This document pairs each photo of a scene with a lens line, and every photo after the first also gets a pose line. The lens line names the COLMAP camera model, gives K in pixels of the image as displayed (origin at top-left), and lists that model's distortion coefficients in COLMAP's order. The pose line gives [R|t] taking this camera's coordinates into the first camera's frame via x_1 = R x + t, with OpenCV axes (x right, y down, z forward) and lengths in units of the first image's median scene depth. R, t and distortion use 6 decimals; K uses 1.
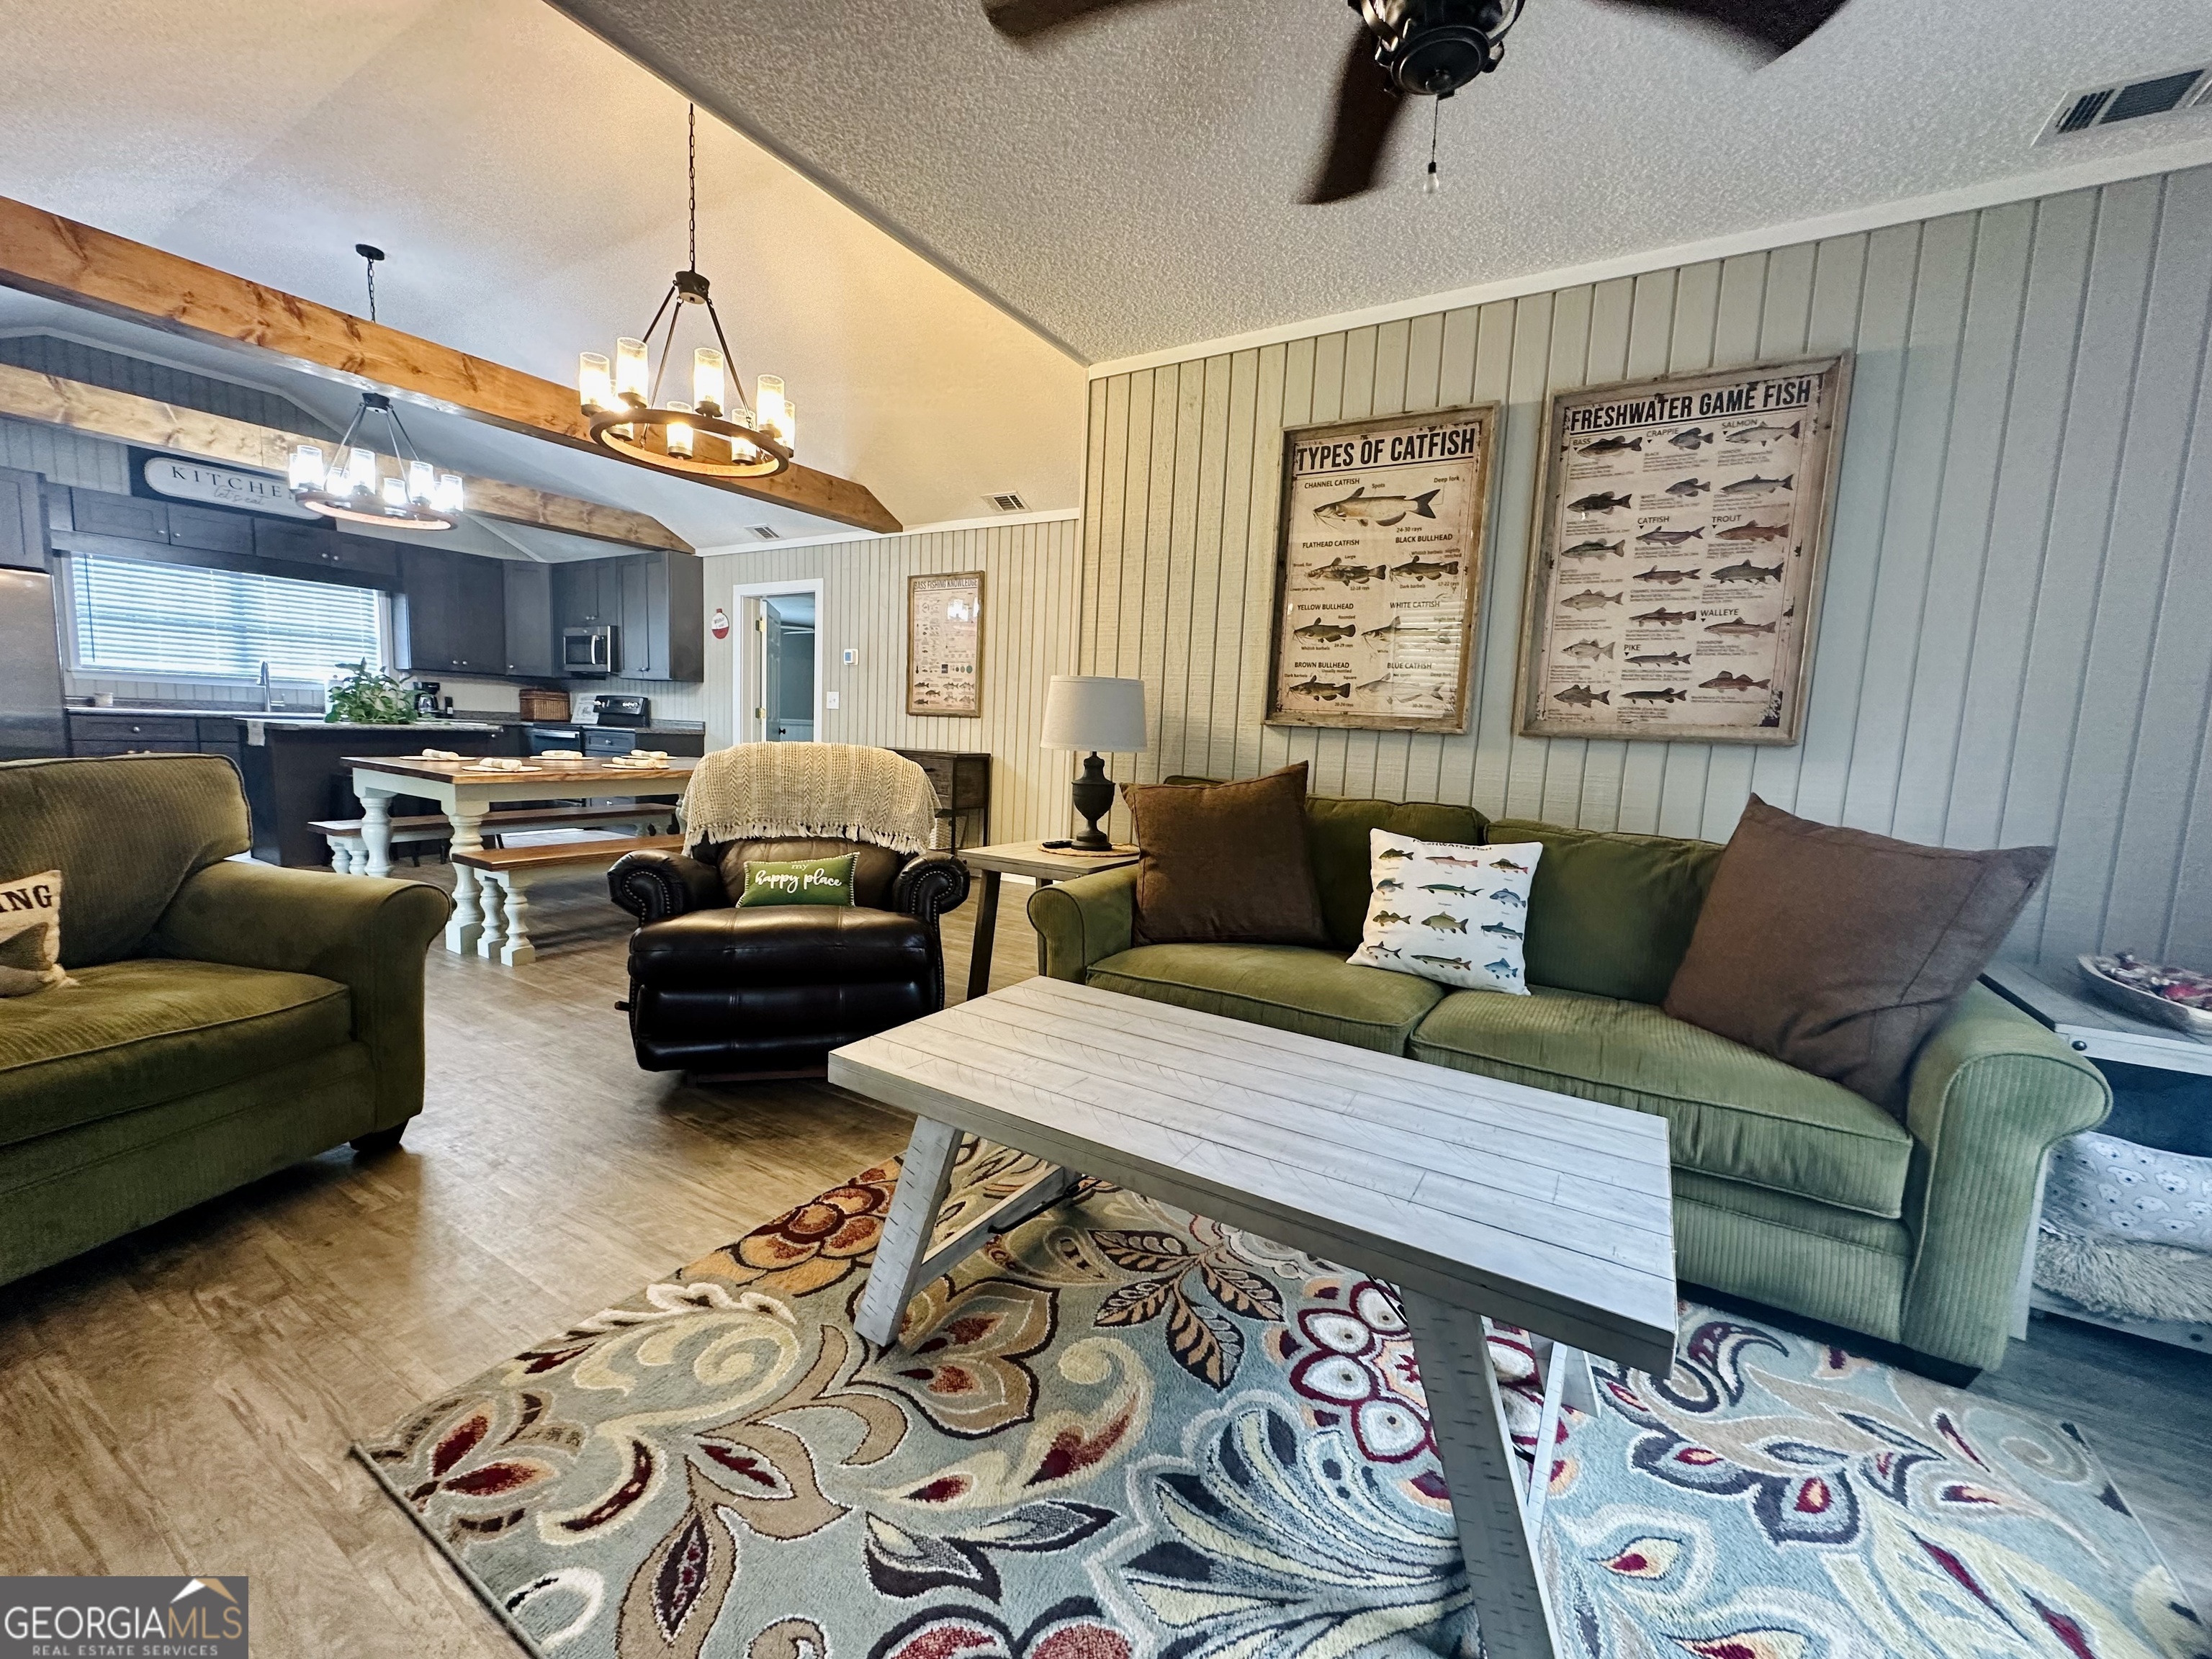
lens RADIAL K [[886.4, 0, 1106.0], [0, 886.4, 828.6], [0, 0, 1]] dist [-0.004748, 0.000784]
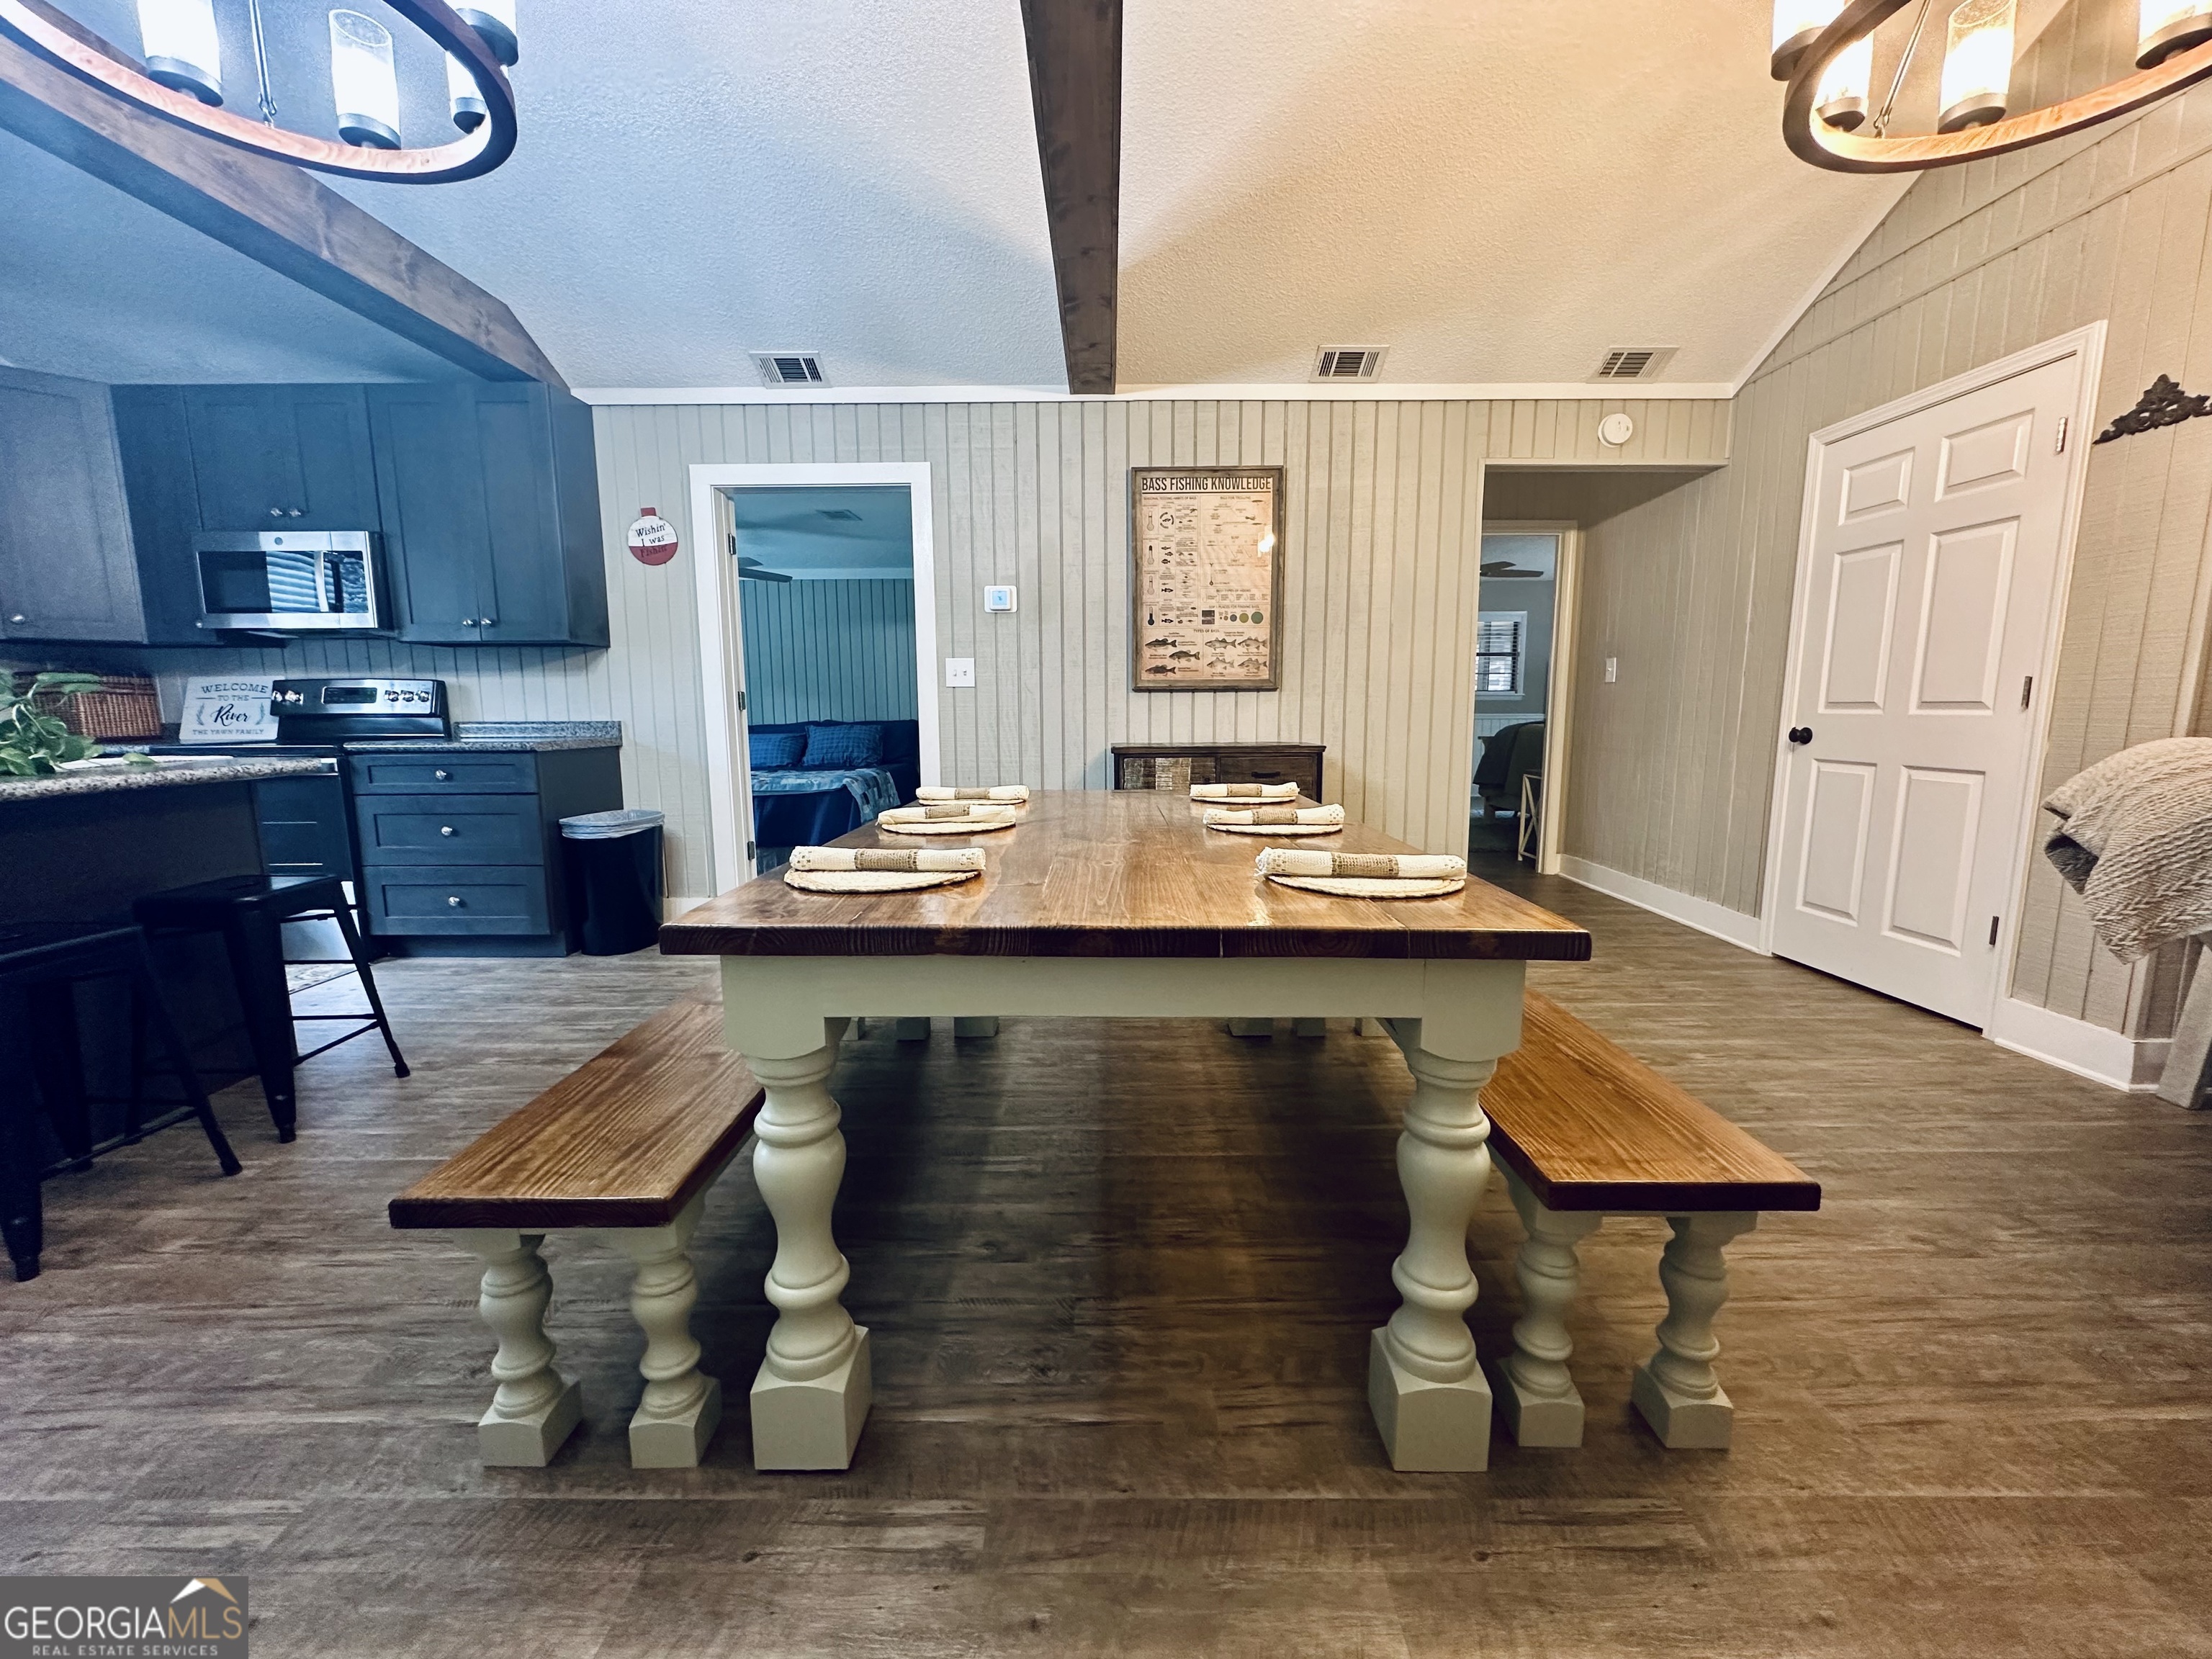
lens RADIAL K [[886.4, 0, 1106.4], [0, 886.4, 832.0], [0, 0, 1]] dist [-0.004748, 0.000784]
pose [[0.856142, -0.121563, 0.502239, -1.563670], [0.098803, 0.992513, 0.071806, -0.206640], [-0.507208, -0.011853, 0.861742, 1.260501]]
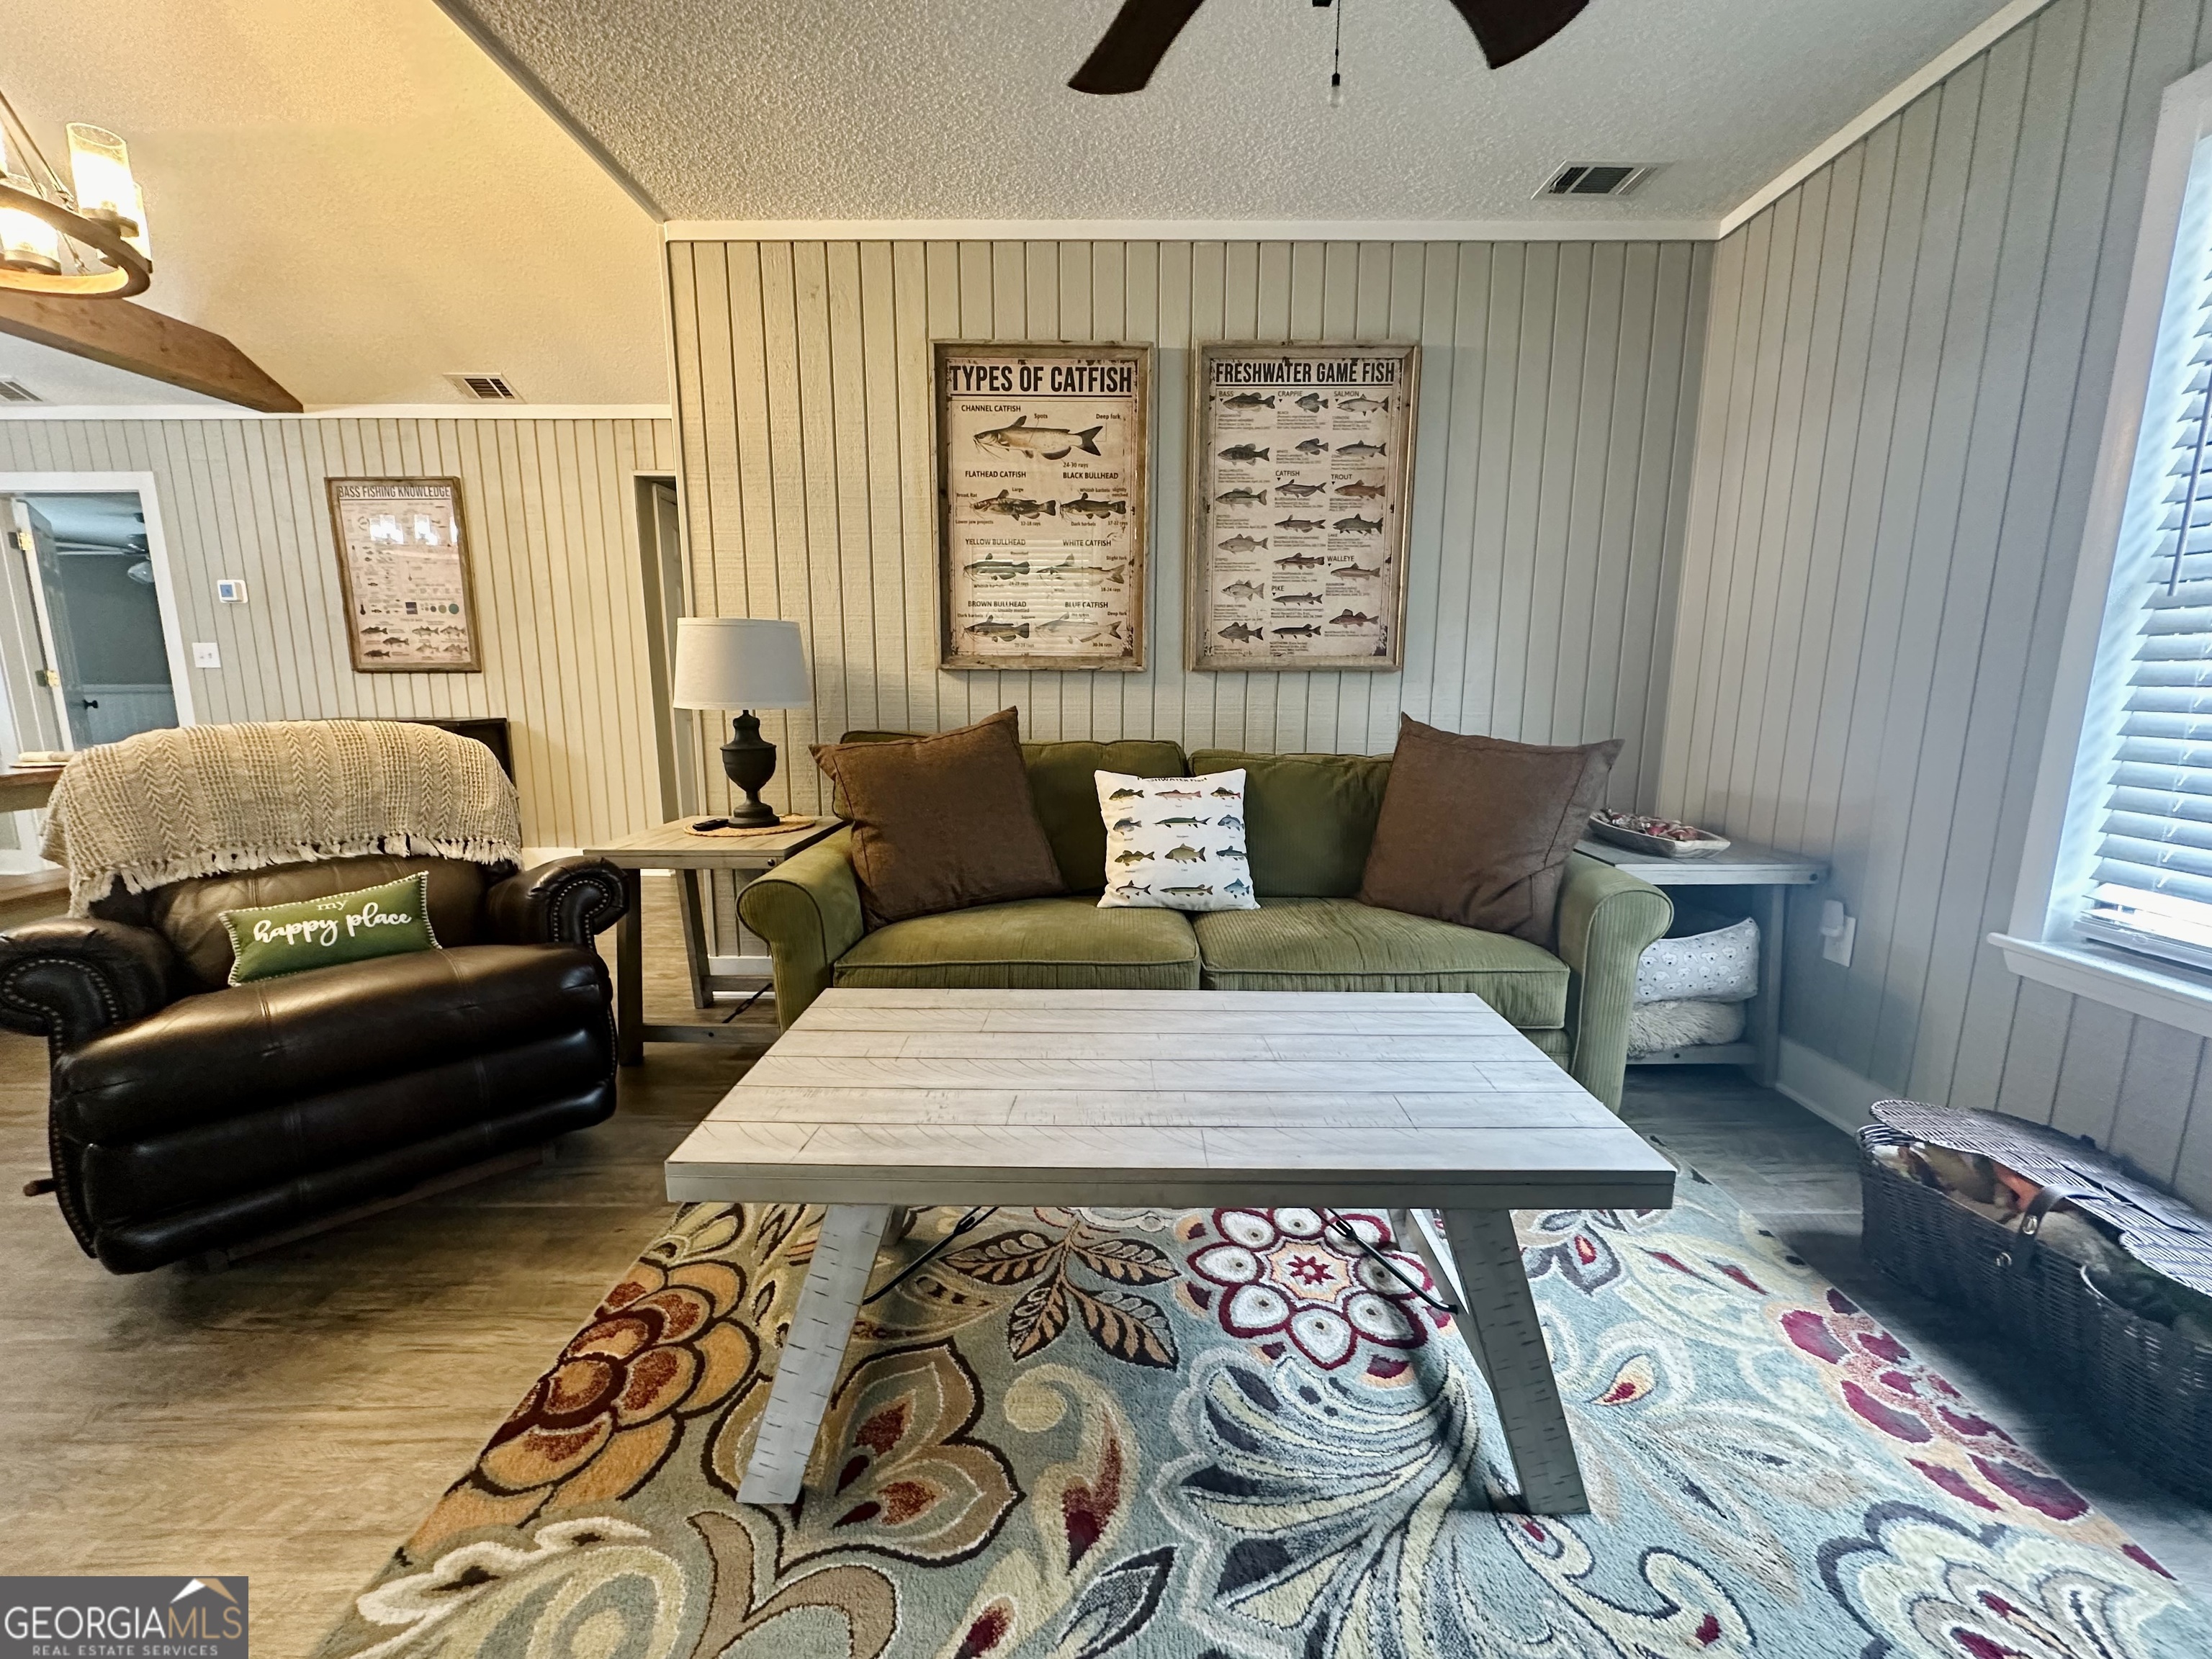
lens RADIAL K [[886.4, 0, 1101.8], [0, 886.4, 829.8], [0, 0, 1]] dist [-0.004748, 0.000784]
pose [[0.854793, -0.129538, 0.502542, -0.219362], [0.093853, 0.990966, 0.095798, -0.031011], [-0.510411, -0.034722, 0.859229, 0.144077]]
